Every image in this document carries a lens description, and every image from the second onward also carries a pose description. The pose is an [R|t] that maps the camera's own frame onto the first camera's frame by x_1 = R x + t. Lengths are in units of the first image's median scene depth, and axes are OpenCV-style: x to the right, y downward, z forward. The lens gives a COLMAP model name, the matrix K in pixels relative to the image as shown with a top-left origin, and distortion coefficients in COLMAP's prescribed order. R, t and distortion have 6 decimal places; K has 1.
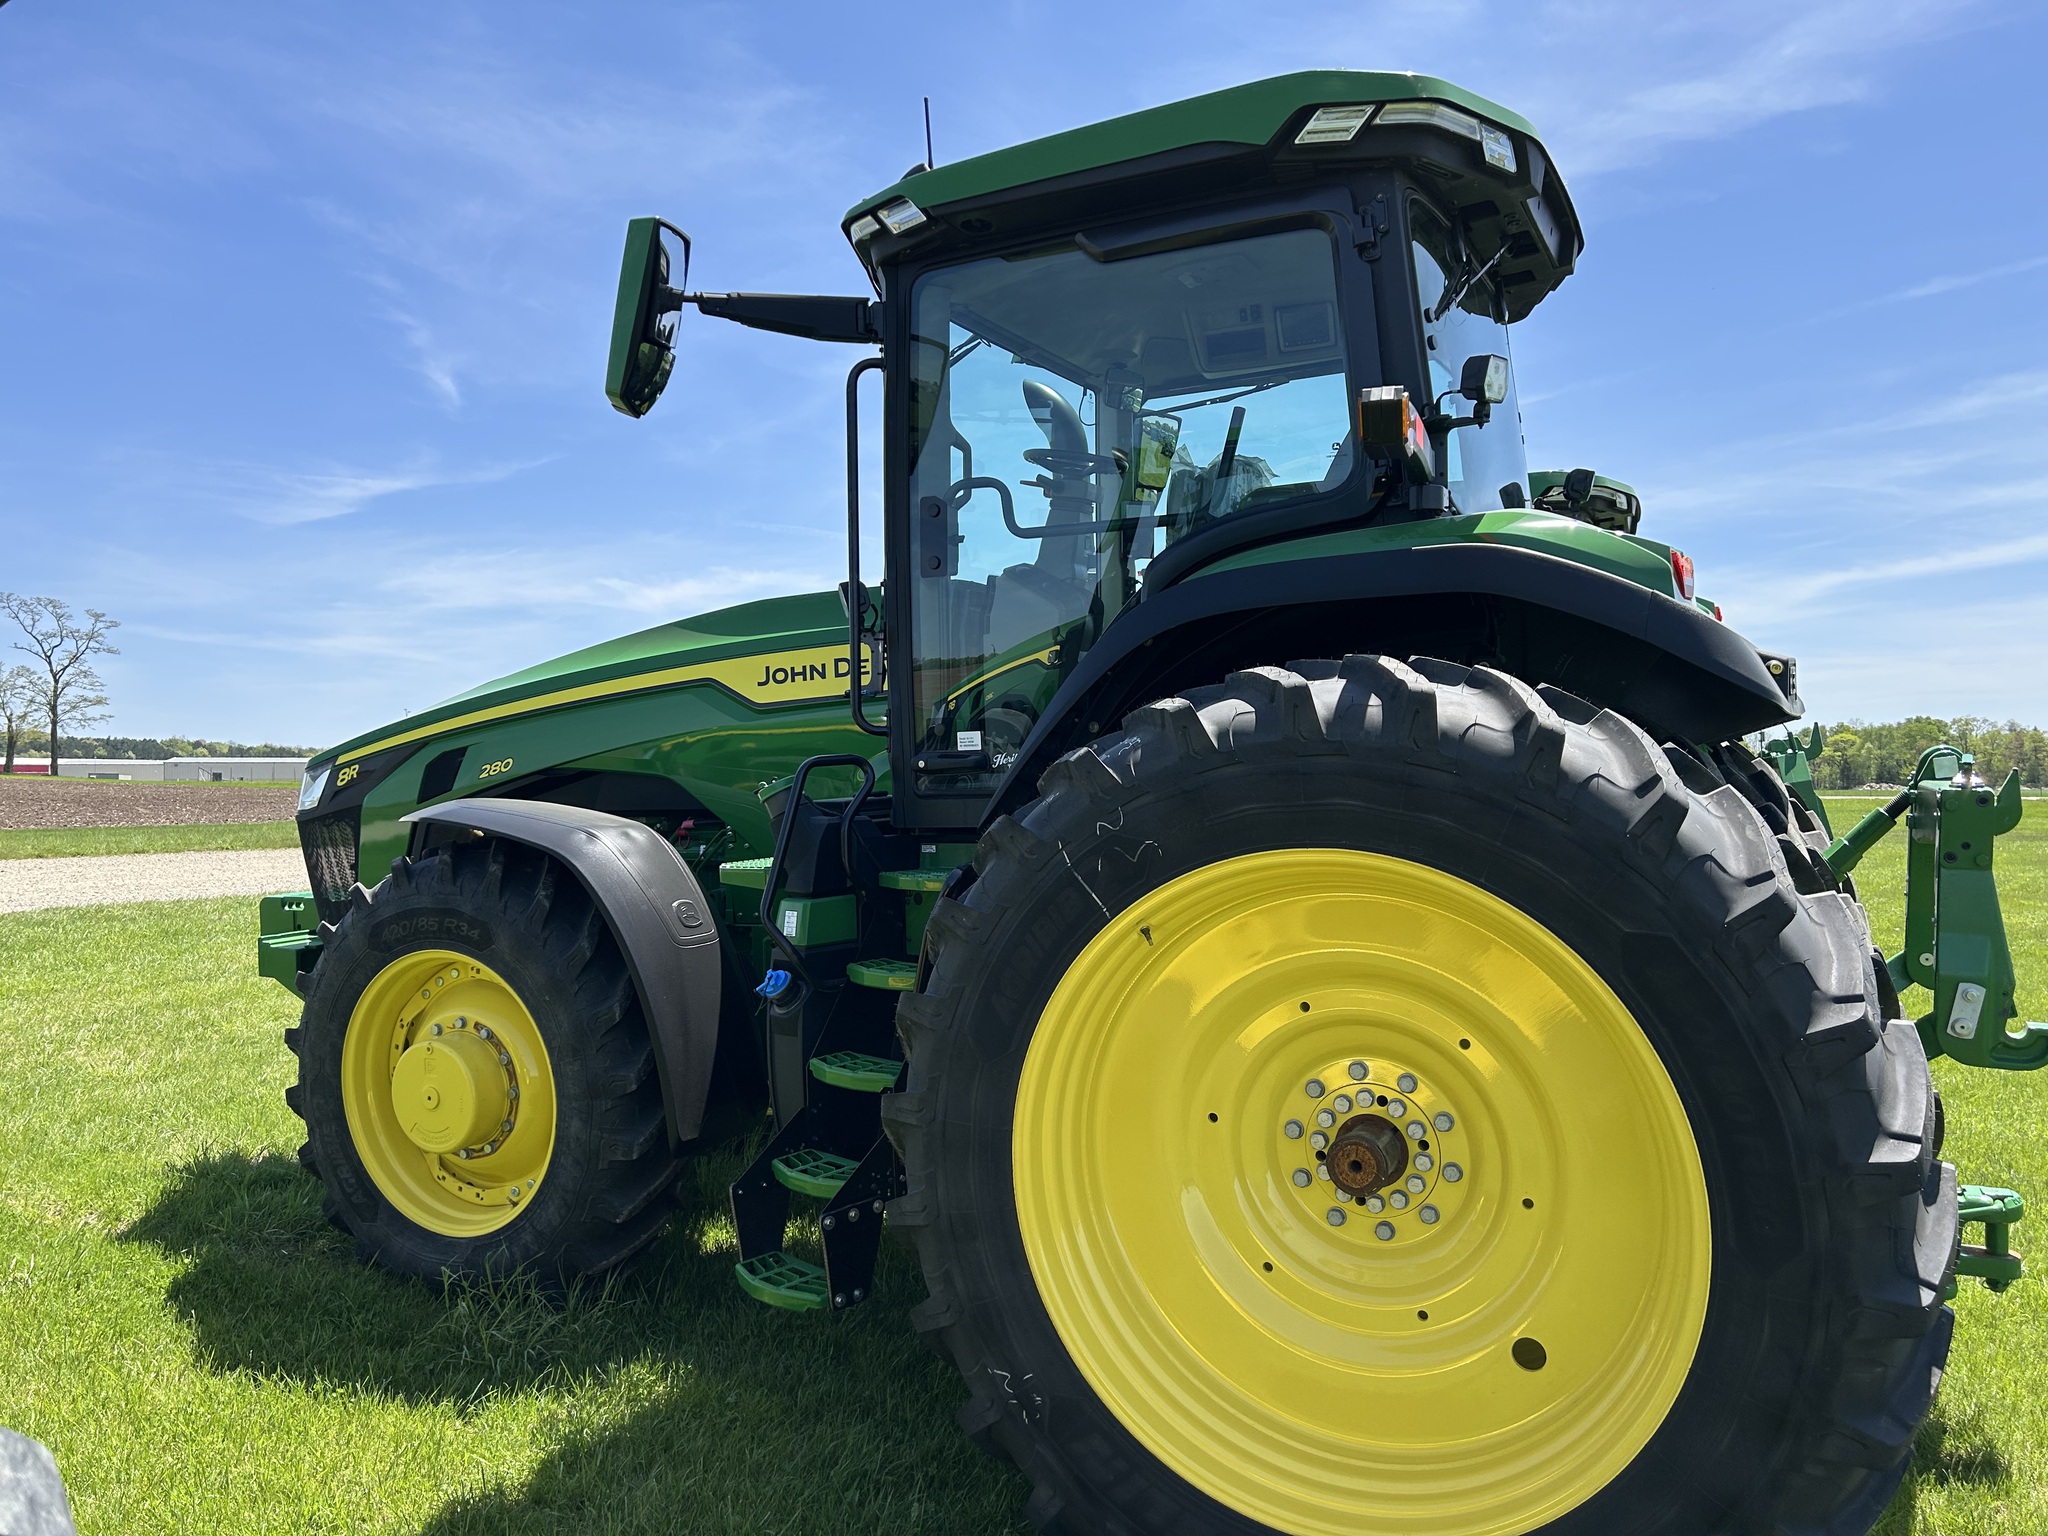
lens RADIAL K [[1527.9, 0, 1014.4], [0, 1527.9, 771.6], [0, 0, 1]] dist [0.045222, -0.047297]
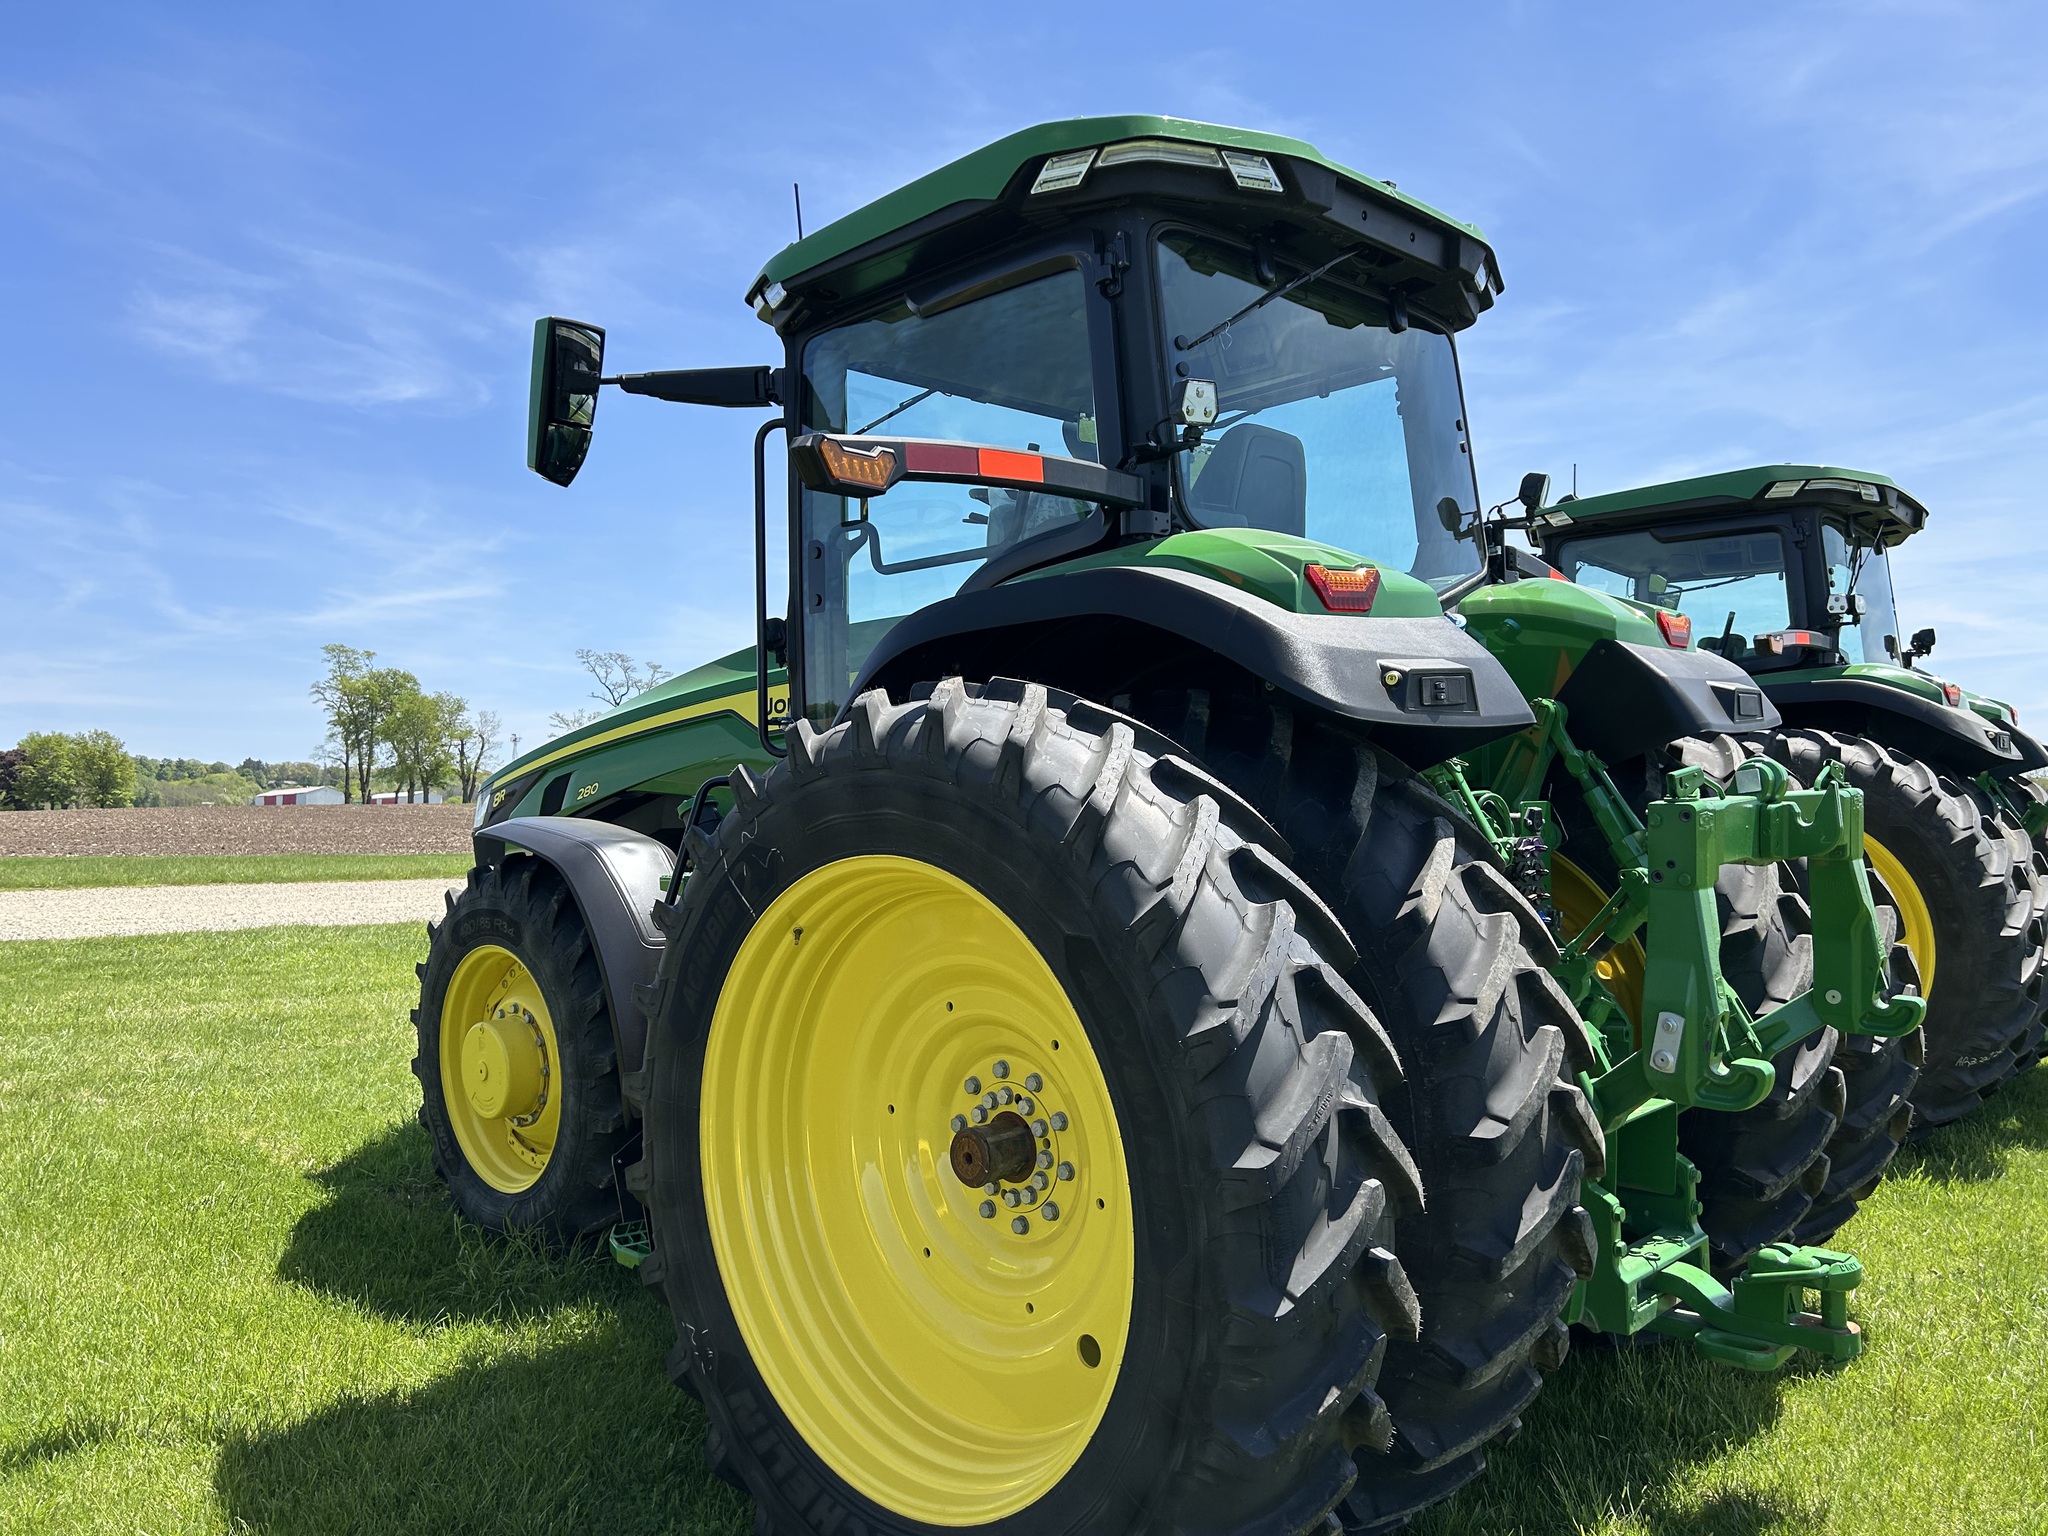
lens RADIAL K [[1523.6, 0, 1024.0], [0, 1523.6, 768.0], [0, 0, 1]] dist [0.072073, -0.121569]
pose [[0.954096, -0.007131, -0.299417, 0.474910], [0.000208, 0.999732, -0.023147, 0.010386], [0.299502, 0.022022, 0.953841, 0.000501]]
